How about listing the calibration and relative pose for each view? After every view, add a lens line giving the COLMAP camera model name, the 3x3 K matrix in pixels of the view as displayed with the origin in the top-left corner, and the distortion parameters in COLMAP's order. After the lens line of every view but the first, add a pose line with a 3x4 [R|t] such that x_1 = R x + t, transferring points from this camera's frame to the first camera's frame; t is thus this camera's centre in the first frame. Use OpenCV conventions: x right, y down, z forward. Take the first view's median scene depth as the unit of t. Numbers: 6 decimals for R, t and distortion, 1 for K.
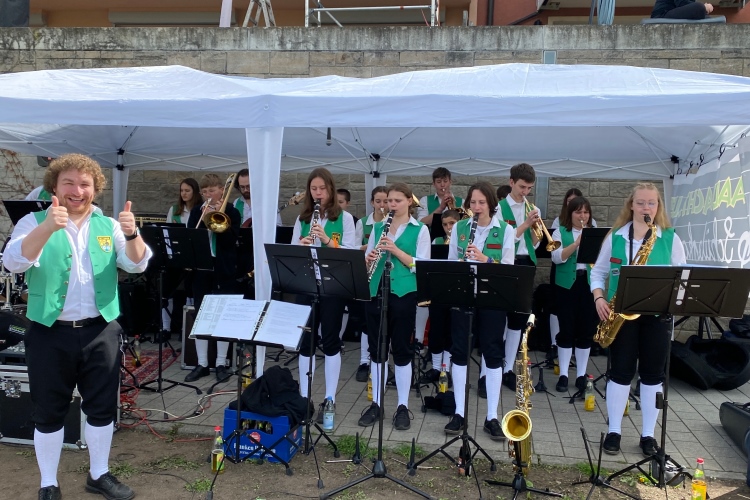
lens RADIAL K [[689.2, 0, 378.6], [0, 689.2, 215.0], [0, 0, 1]] dist [0.116183, -0.157750]
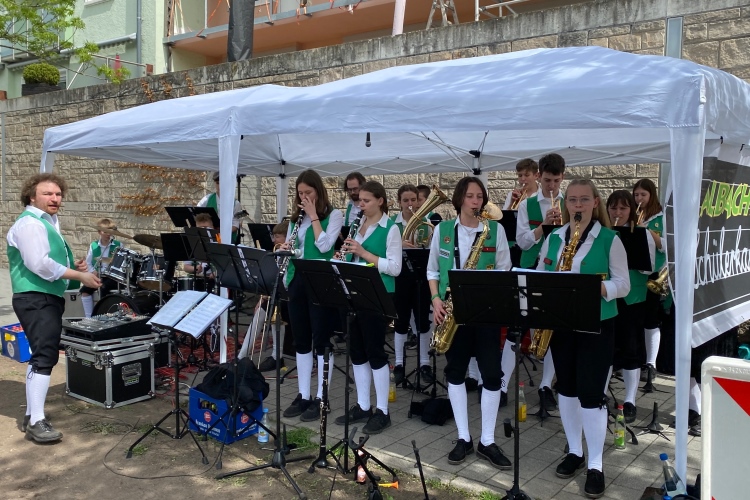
lens RADIAL K [[689.2, 0, 378.6], [0, 689.2, 215.0], [0, 0, 1]] dist [0.116183, -0.157750]
pose [[0.881802, -0.012142, -0.471463, 0.314931], [0.011109, 0.999926, -0.004975, 0.003328], [0.471489, -0.000850, 0.881872, 0.078280]]
